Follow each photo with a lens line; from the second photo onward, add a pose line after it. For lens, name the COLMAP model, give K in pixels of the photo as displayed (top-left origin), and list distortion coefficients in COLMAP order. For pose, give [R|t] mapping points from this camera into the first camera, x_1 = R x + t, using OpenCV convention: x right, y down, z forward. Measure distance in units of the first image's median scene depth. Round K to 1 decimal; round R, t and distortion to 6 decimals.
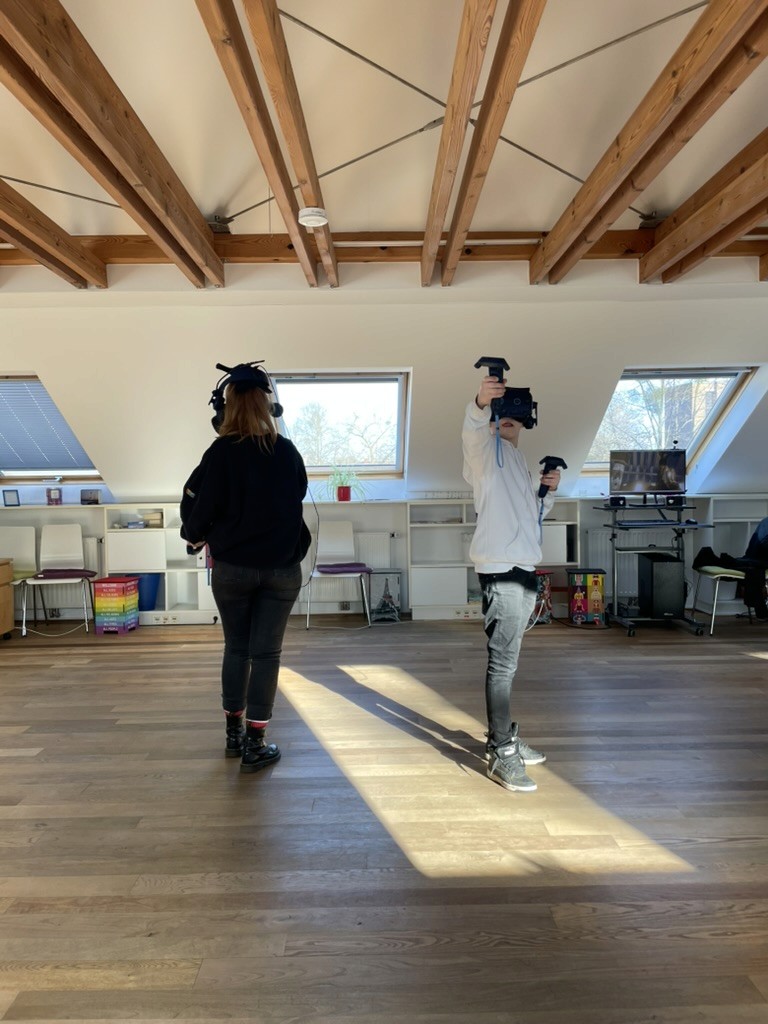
lens RADIAL K [[795.8, 0, 384.0], [0, 795.8, 512.0], [0, 0, 1]] dist [0.117287, -0.160569]
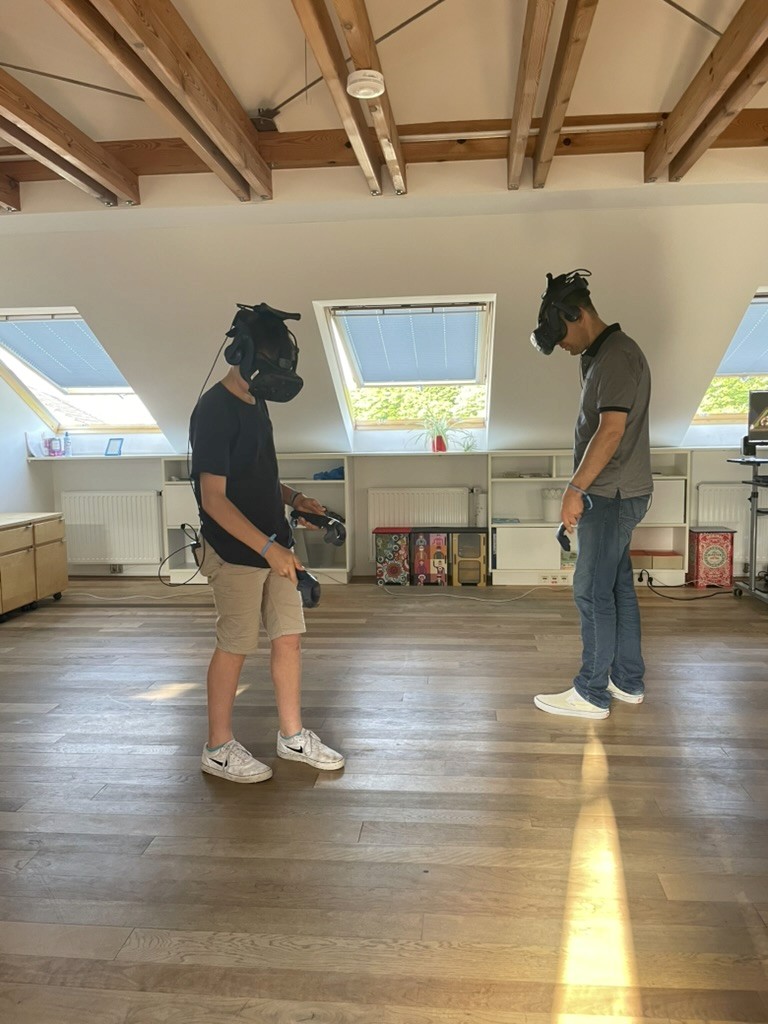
lens RADIAL K [[795.8, 0, 384.0], [0, 795.8, 512.0], [0, 0, 1]] dist [0.117287, -0.160569]
pose [[0.994467, 0.010218, -0.104550, 0.011359], [-0.003786, 0.998098, 0.061533, -0.003452], [0.104980, -0.060796, 0.992614, 0.155907]]
